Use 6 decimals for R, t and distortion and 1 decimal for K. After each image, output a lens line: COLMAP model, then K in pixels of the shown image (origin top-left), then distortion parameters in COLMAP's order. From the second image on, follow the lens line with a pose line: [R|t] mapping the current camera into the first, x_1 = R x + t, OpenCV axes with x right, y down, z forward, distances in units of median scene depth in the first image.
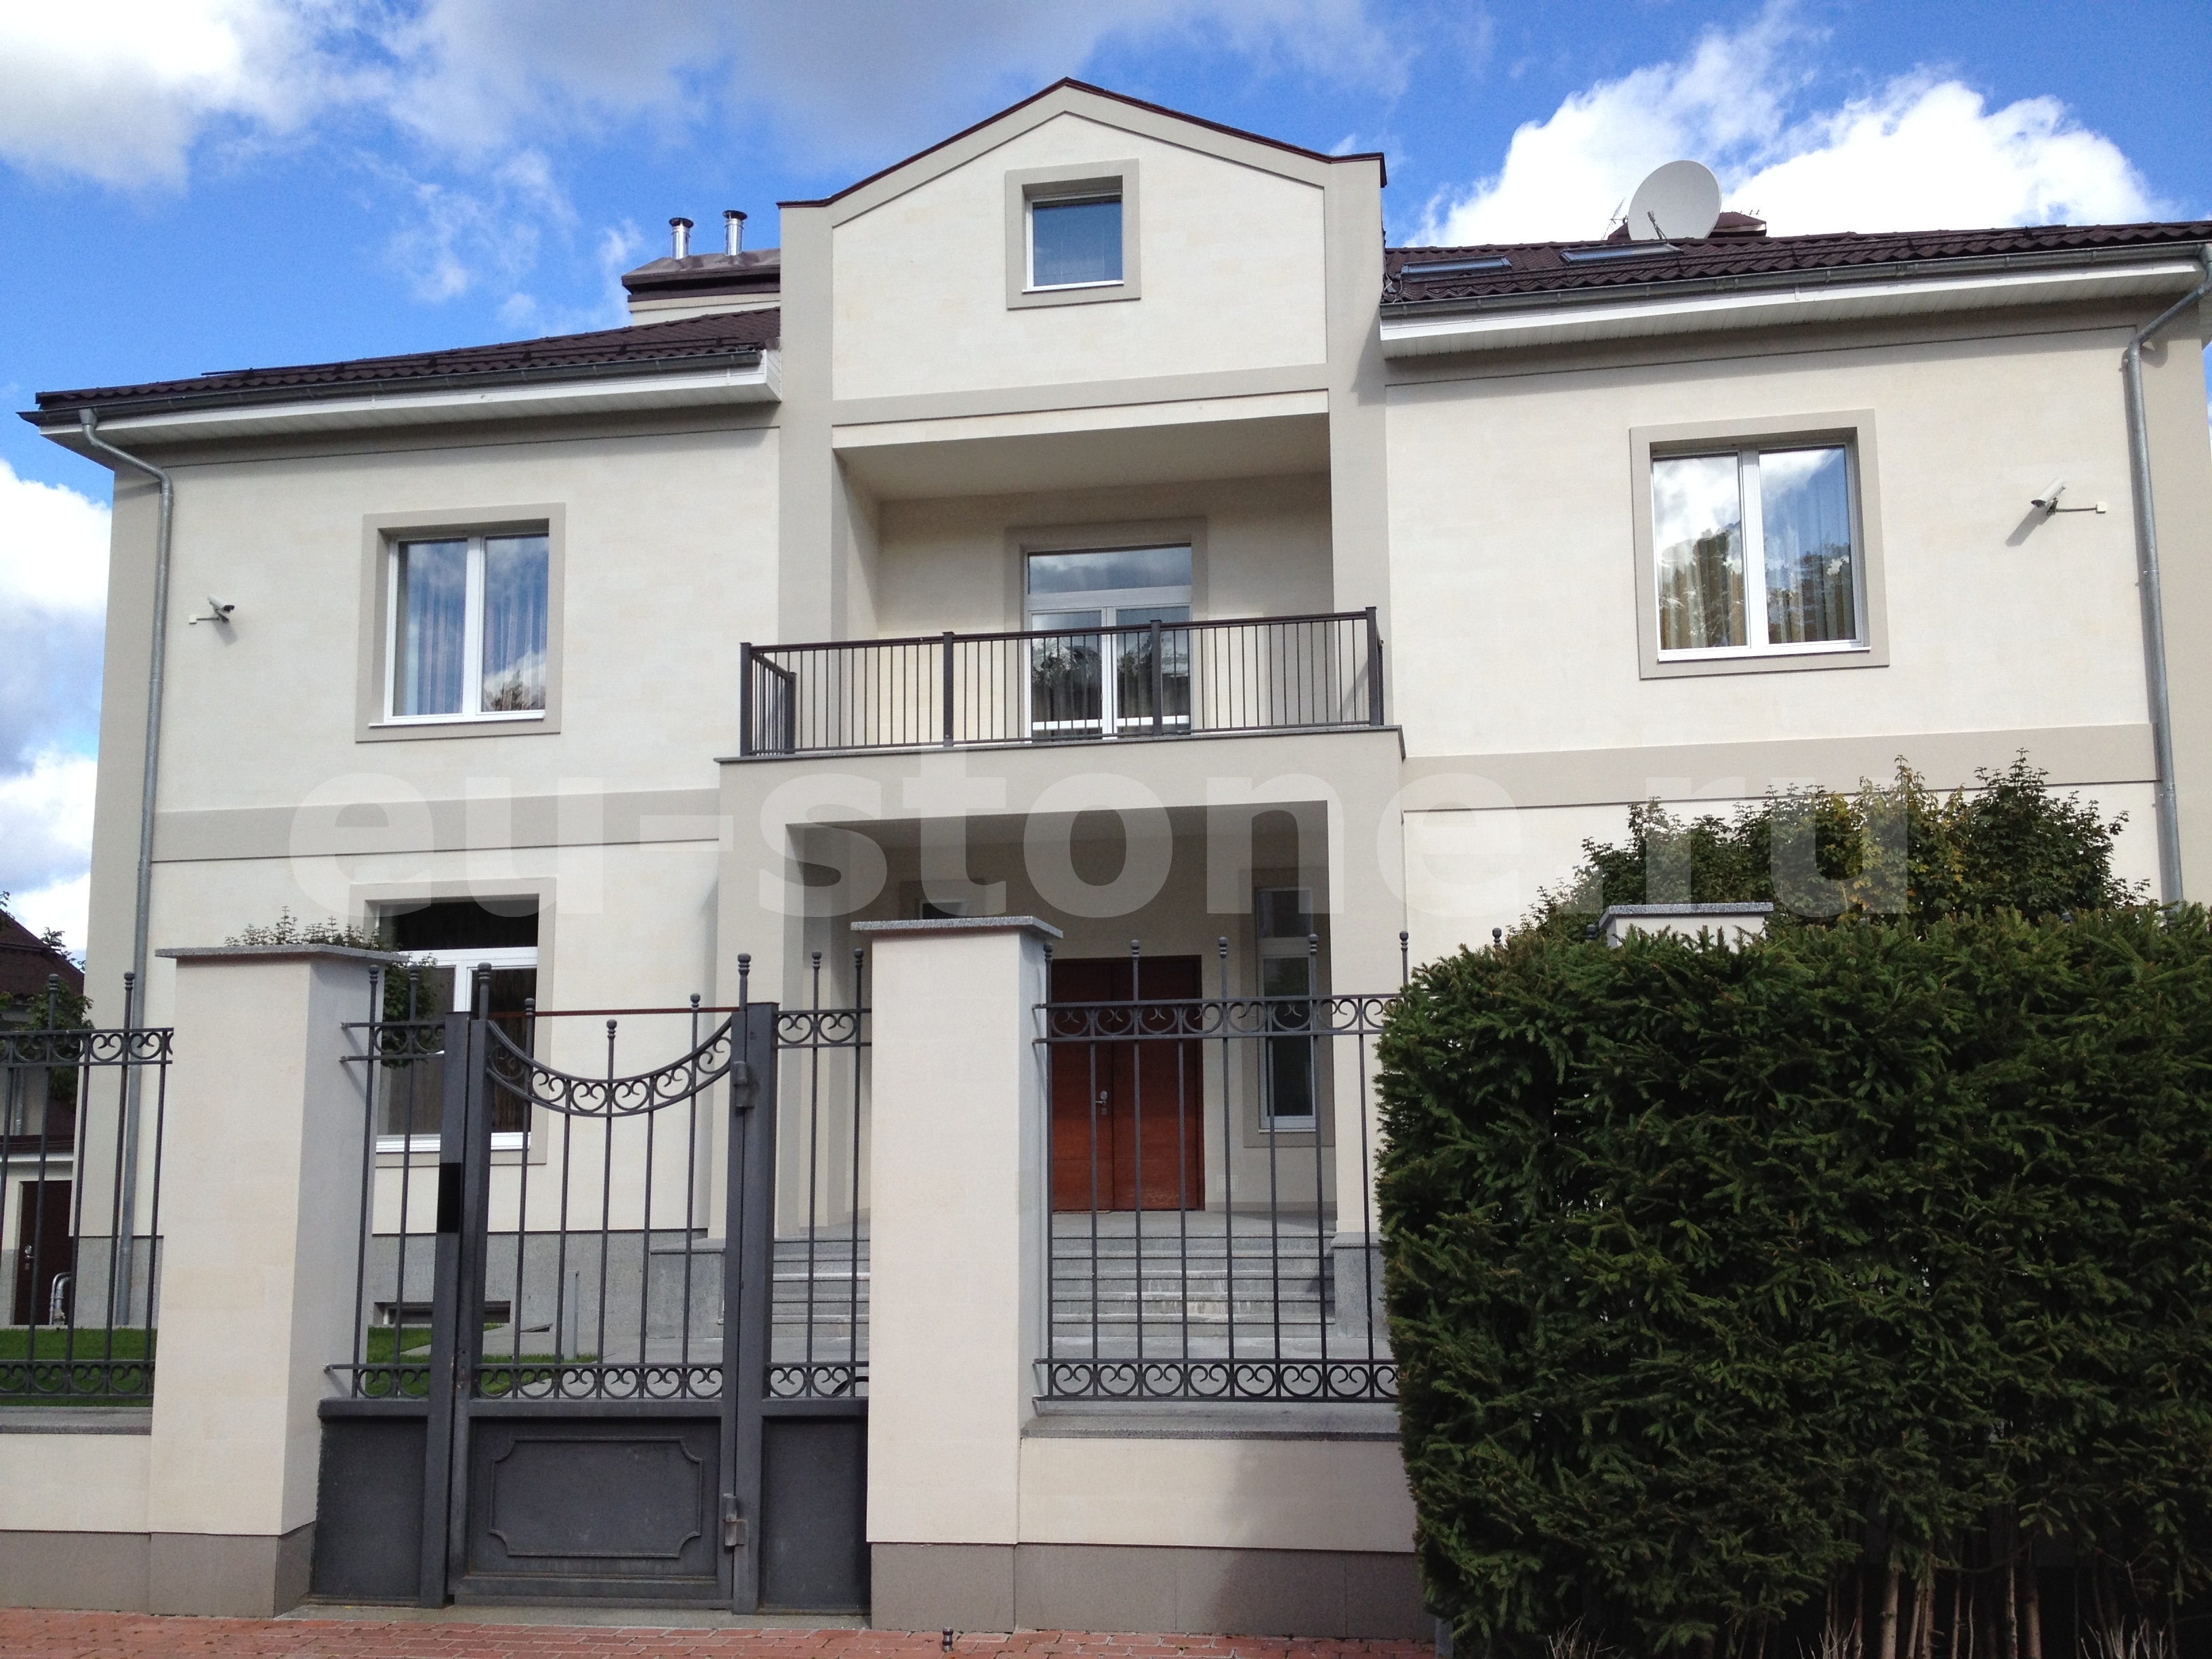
lens RADIAL K [[2069.2, 0, 1106.0], [0, 2069.2, 829.5], [0, 0, 1]] dist [0.122190, -0.237756]
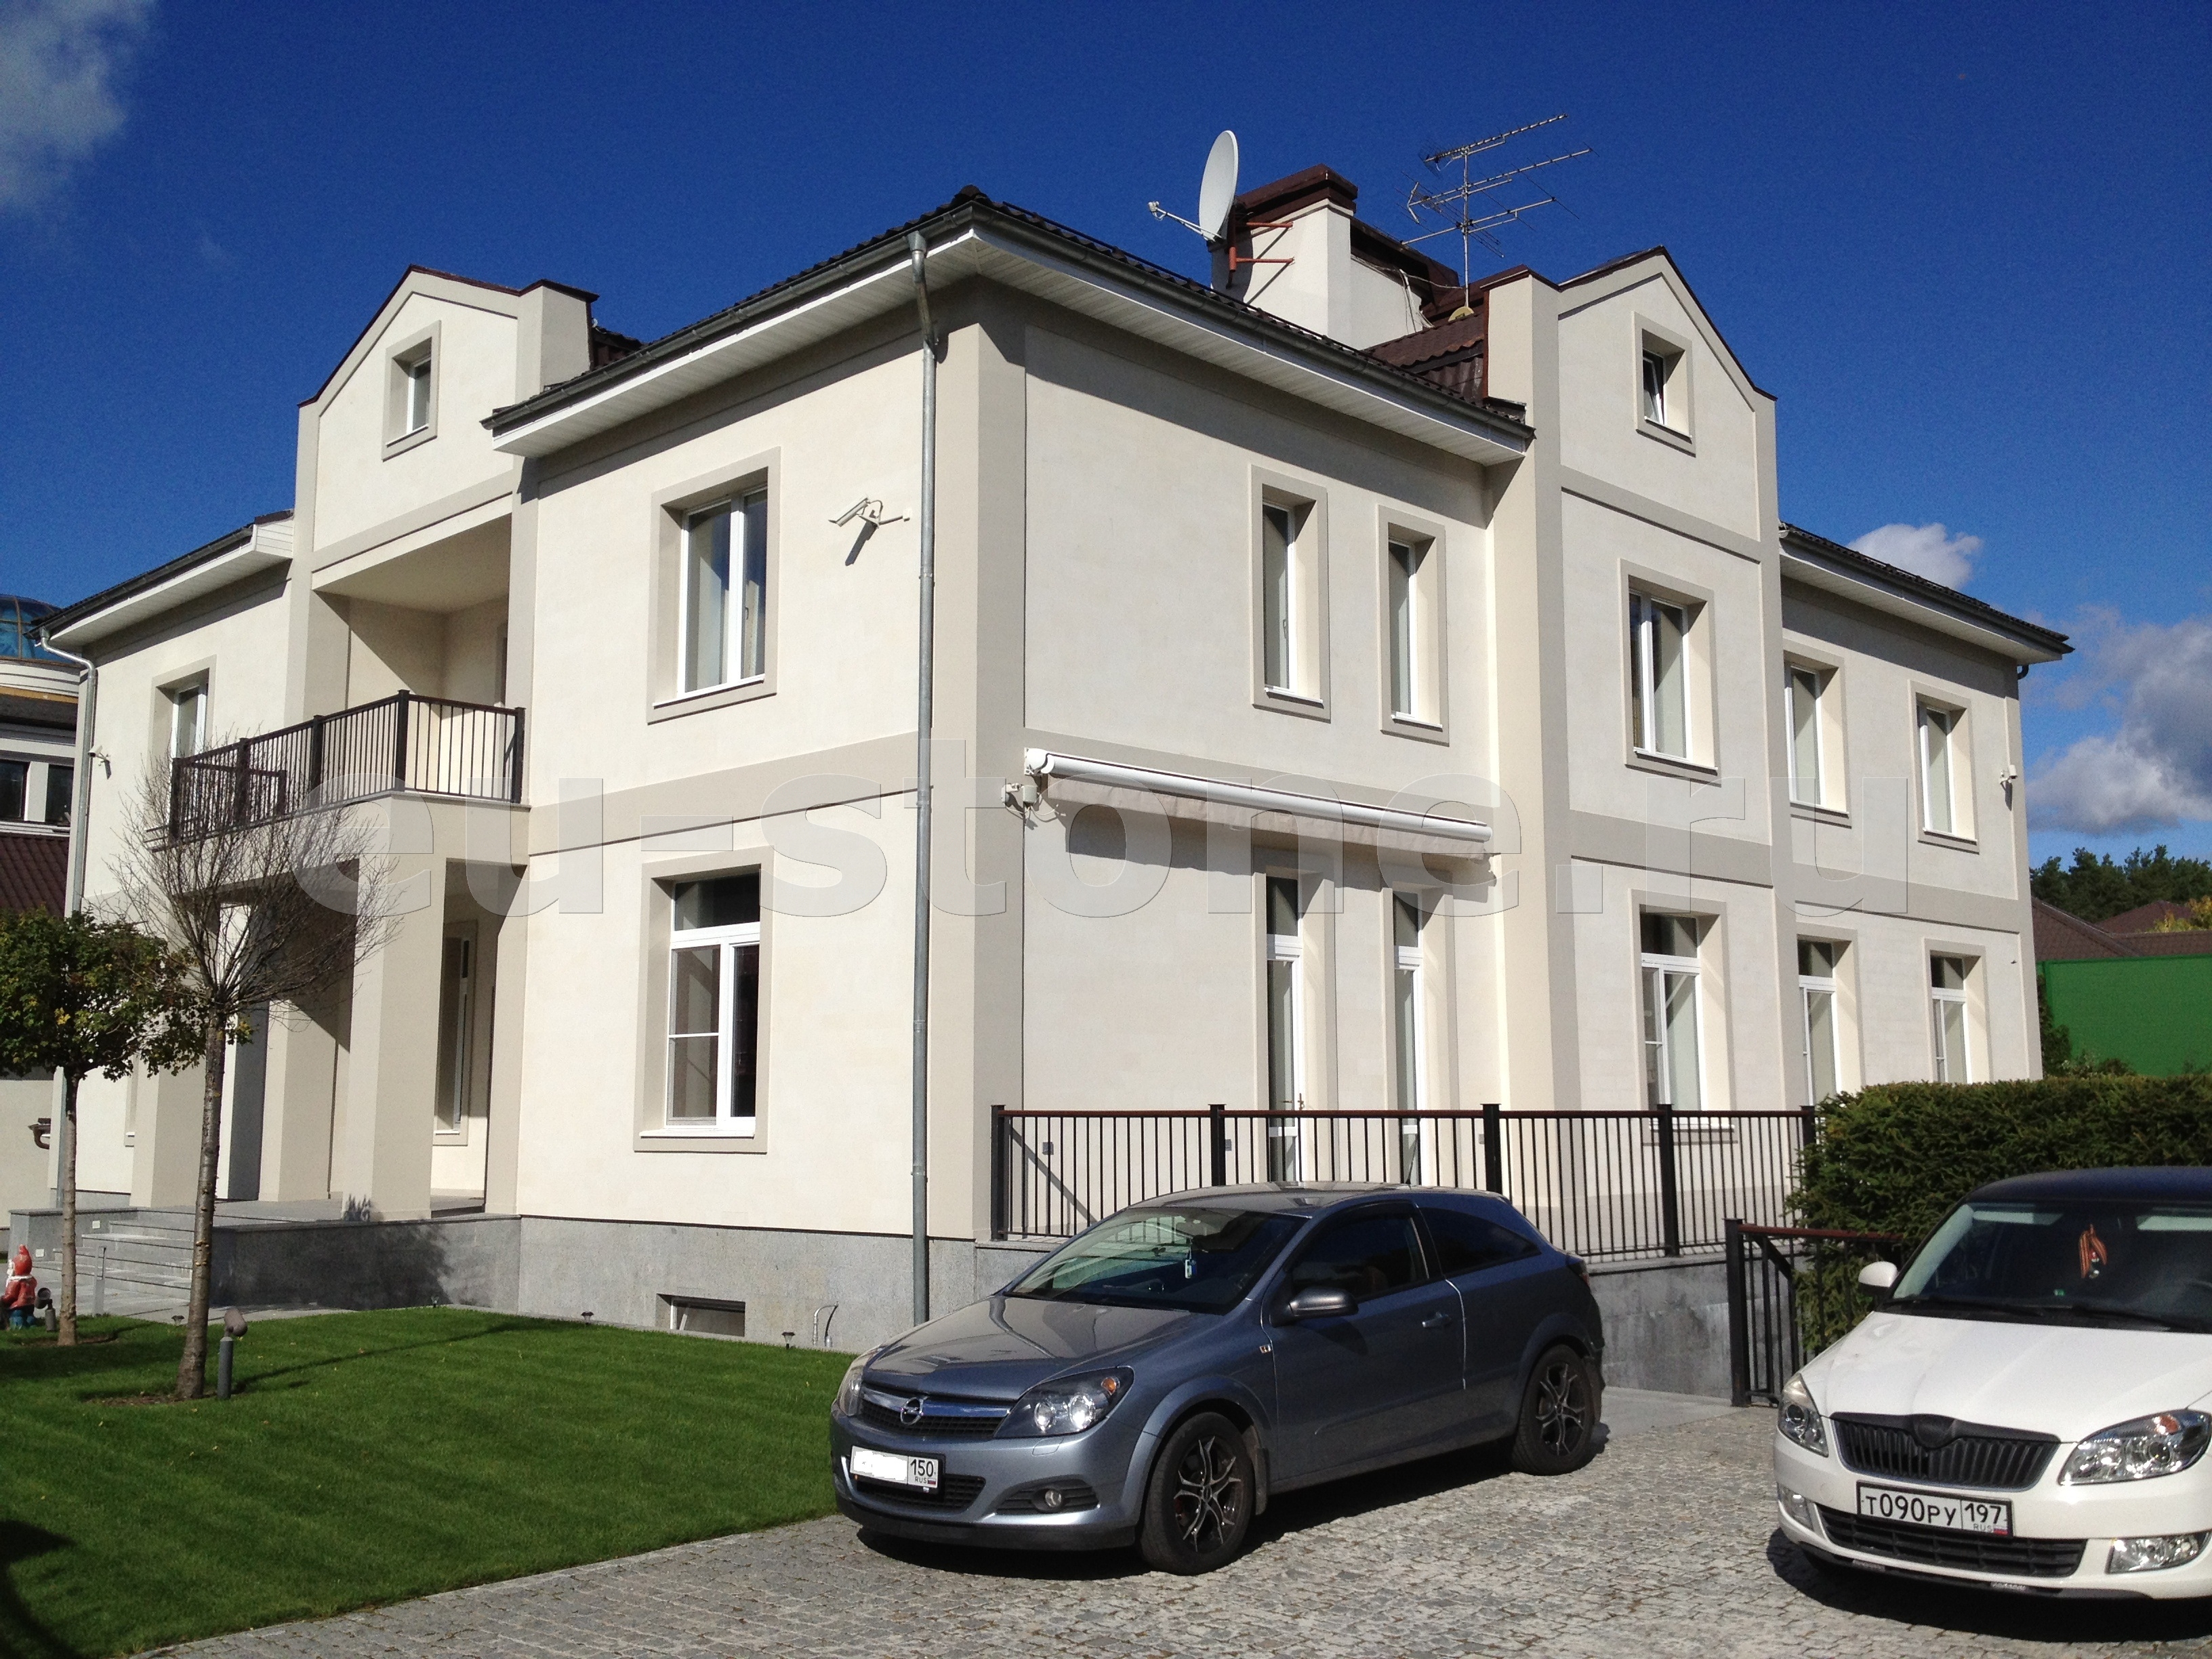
lens RADIAL K [[2043.2, 0, 1118.0], [0, 2043.2, 824.9], [0, 0, 1]] dist [0.110118, -0.239251]
pose [[0.826405, -0.064173, -0.559407, 0.993532], [0.069168, 0.997530, -0.012250, 0.011187], [0.558811, -0.028570, 0.828803, 0.222292]]
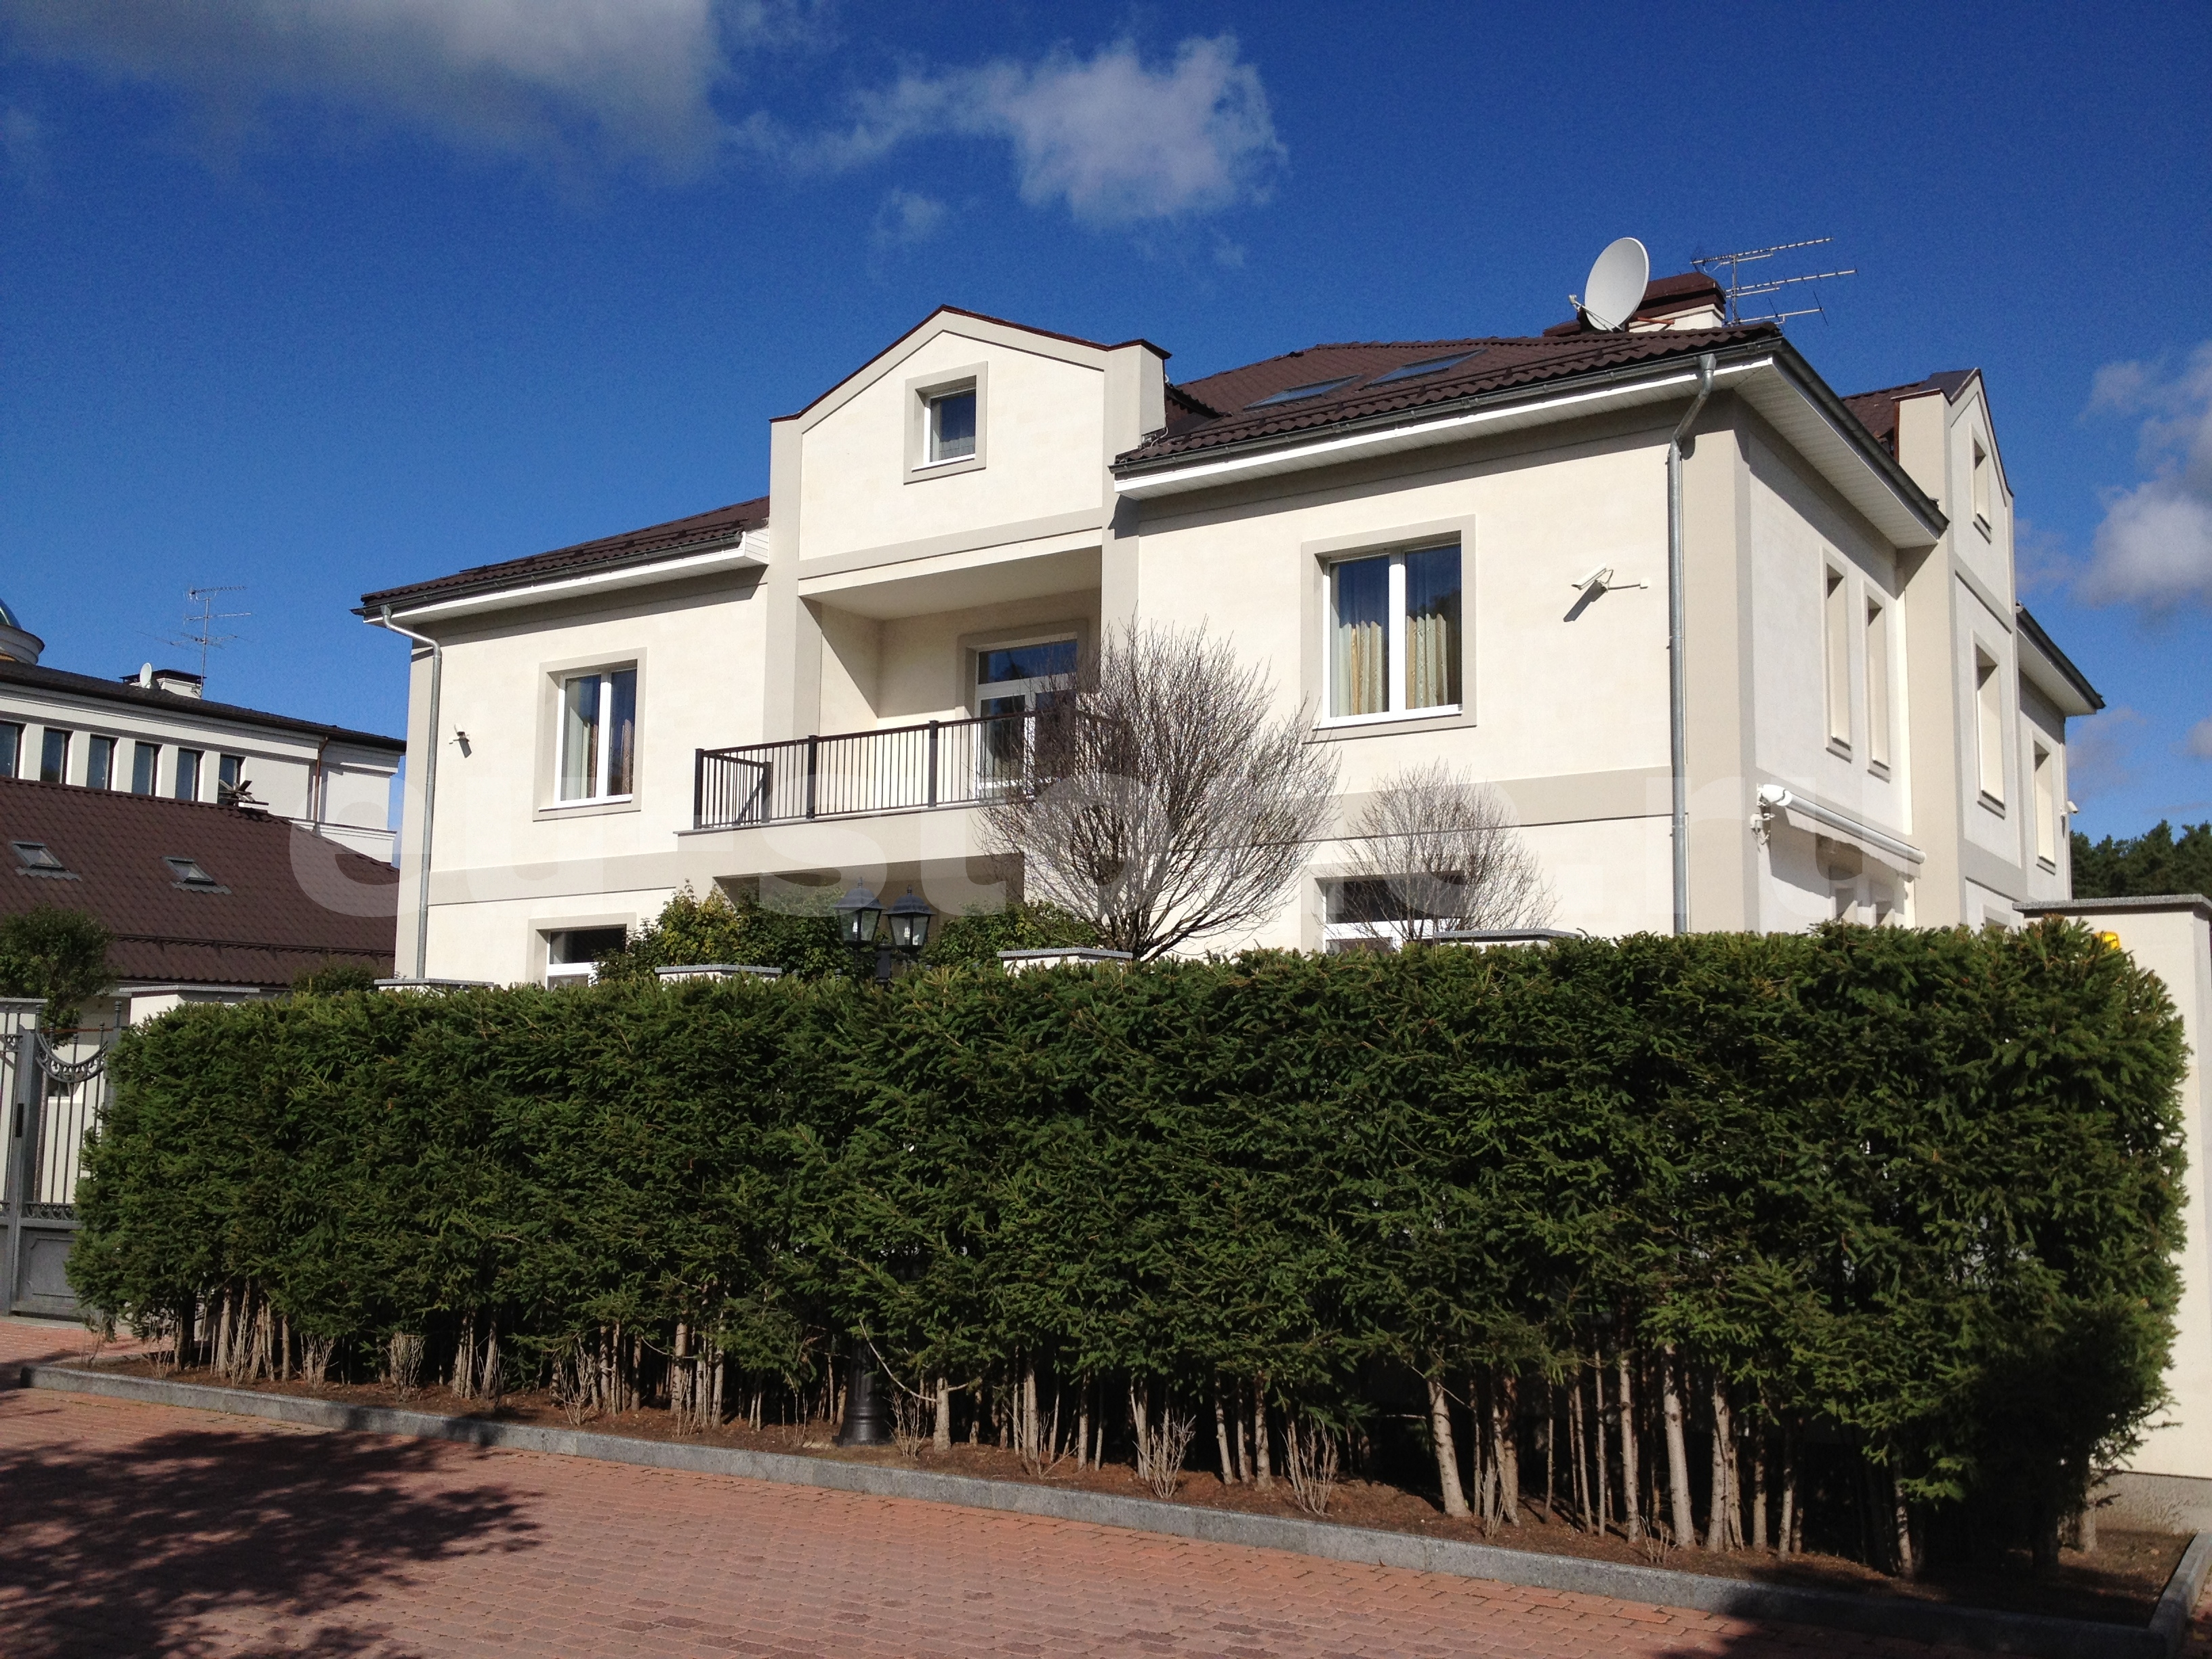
lens RADIAL K [[2069.2, 0, 1106.0], [0, 2069.2, 829.5], [0, 0, 1]] dist [0.122190, -0.237756]
pose [[0.920505, -0.032888, -0.389343, 0.591324], [0.038355, 0.999244, 0.006276, -0.030259], [0.388843, -0.020710, 0.921071, -0.190817]]
